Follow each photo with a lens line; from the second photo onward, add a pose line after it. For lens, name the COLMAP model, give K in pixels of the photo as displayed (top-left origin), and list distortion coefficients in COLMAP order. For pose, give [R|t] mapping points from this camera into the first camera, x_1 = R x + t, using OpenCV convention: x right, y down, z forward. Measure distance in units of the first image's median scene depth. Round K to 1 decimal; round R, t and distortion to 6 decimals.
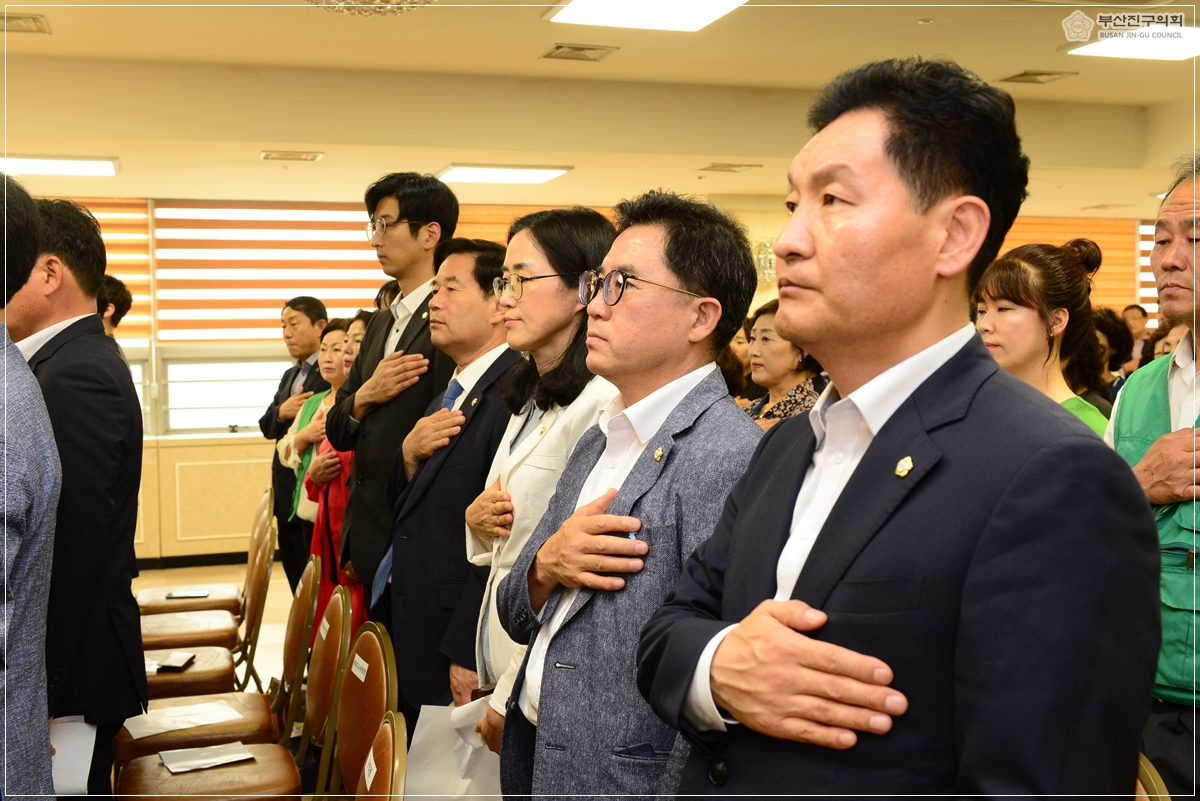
lens RADIAL K [[1373.9, 0, 580.5], [0, 1373.9, 400.7], [0, 0, 1]] dist [0.005138, -0.004341]
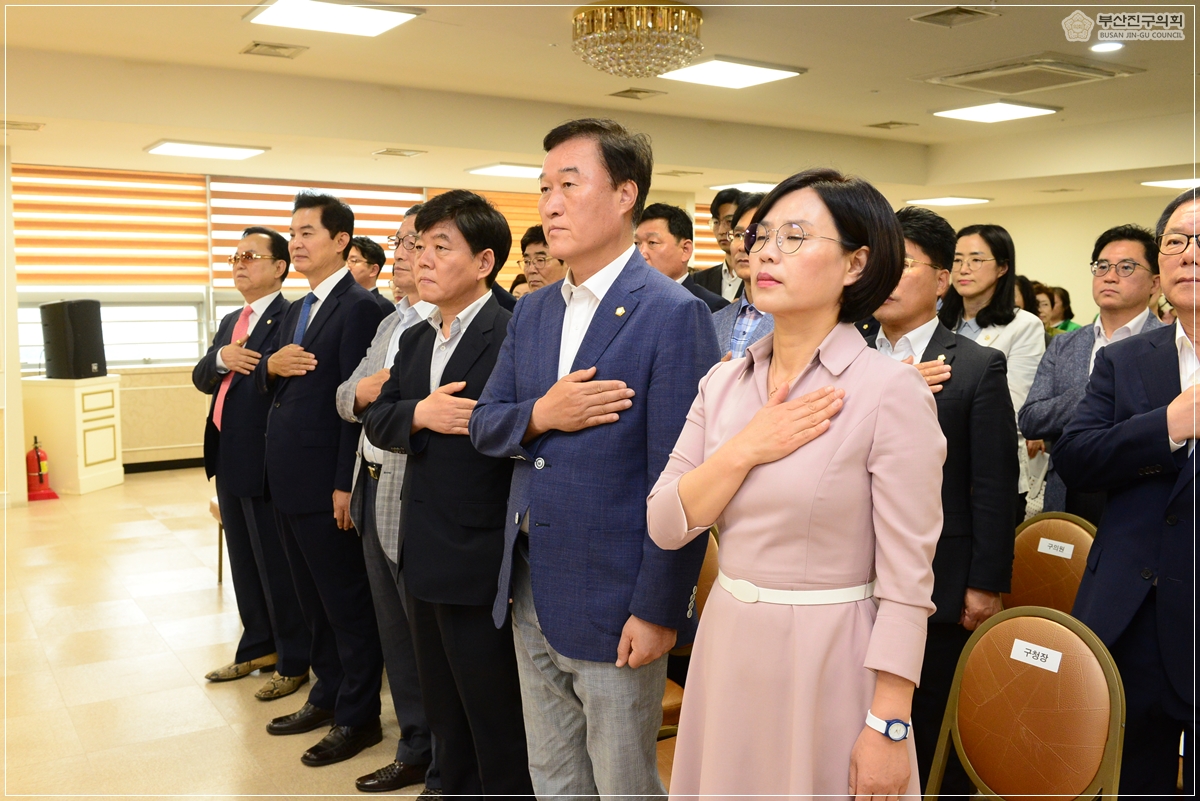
lens RADIAL K [[1114.6, 0, 600.0], [0, 1114.6, 400.5], [0, 0, 1]] dist [0.013631, -0.002291]
pose [[0.956663, -0.017925, 0.290644, -0.386379], [0.002251, 0.998529, 0.054174, 0.008412], [-0.291188, -0.051171, 0.955296, -0.140181]]
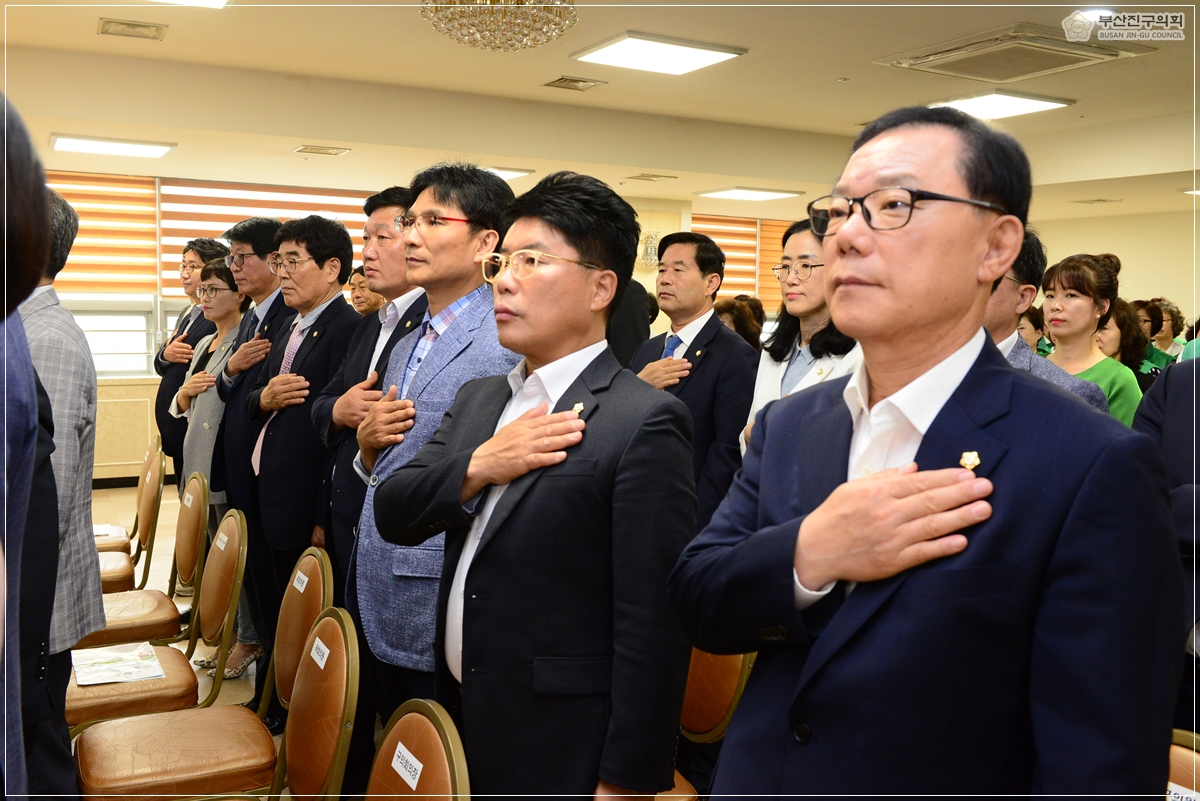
lens RADIAL K [[1099.3, 0, 600.4], [0, 1099.3, 389.0], [0, 0, 1]] dist [0.001955, -0.000978]
pose [[0.979298, 0.011186, 0.202115, -0.181583], [-0.017582, 0.999399, 0.029881, 0.002813], [-0.201659, -0.032816, 0.978906, -0.028865]]
